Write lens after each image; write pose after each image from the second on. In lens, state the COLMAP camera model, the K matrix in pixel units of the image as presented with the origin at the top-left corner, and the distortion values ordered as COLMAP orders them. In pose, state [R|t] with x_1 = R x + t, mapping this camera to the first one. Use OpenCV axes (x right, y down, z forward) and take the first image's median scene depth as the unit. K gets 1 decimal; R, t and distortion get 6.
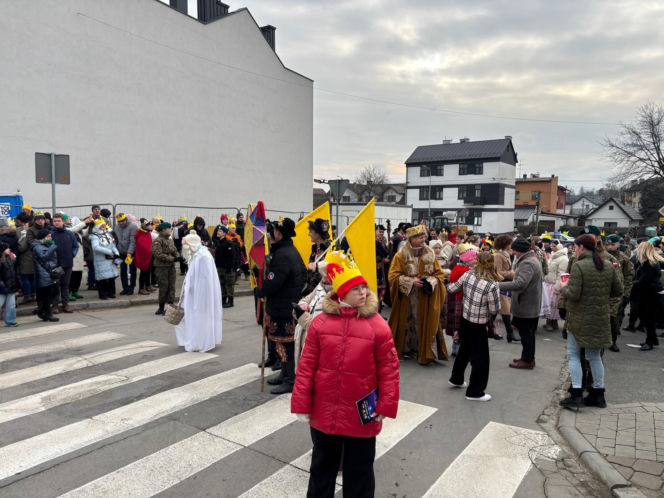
lens RADIAL K [[504.1, 0, 327.7], [0, 504.1, 251.0], [0, 0, 1]] dist [0.046470, -0.041900]
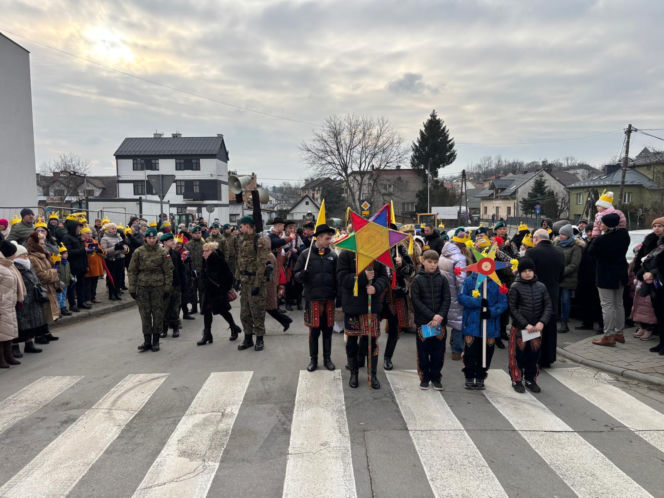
lens RADIAL K [[504.1, 0, 332.0], [0, 504.1, 248.6], [0, 0, 1]] dist [0.046470, -0.041900]
pose [[0.809951, -0.059478, 0.583474, -0.082463], [0.056238, 0.998137, 0.023680, -0.003778], [-0.583795, 0.013634, 0.811786, 0.022493]]
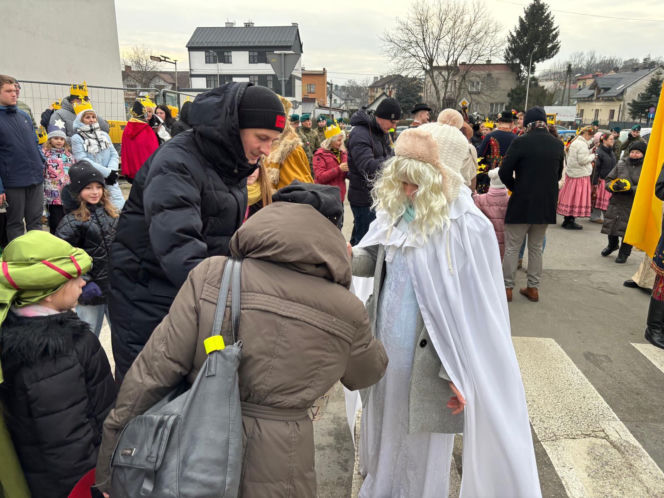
lens RADIAL K [[504.1, 0, 316.7], [0, 504.1, 235.7], [0, 0, 1]] dist [0.046470, -0.041900]
pose [[0.883469, -0.111011, 0.455147, -0.093593], [0.030595, 0.983118, 0.180397, -0.002983], [-0.467490, -0.145450, 0.871951, 0.084430]]
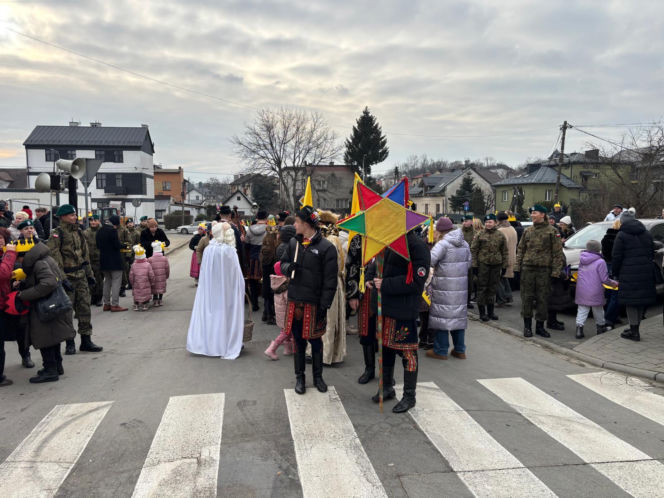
lens RADIAL K [[504.1, 0, 325.7], [0, 504.1, 245.2], [0, 0, 1]] dist [0.046470, -0.041900]
pose [[0.727047, -0.063040, 0.683687, -0.078304], [0.059358, 0.997819, 0.028883, -0.002047], [-0.684017, 0.019583, 0.729203, 0.049351]]
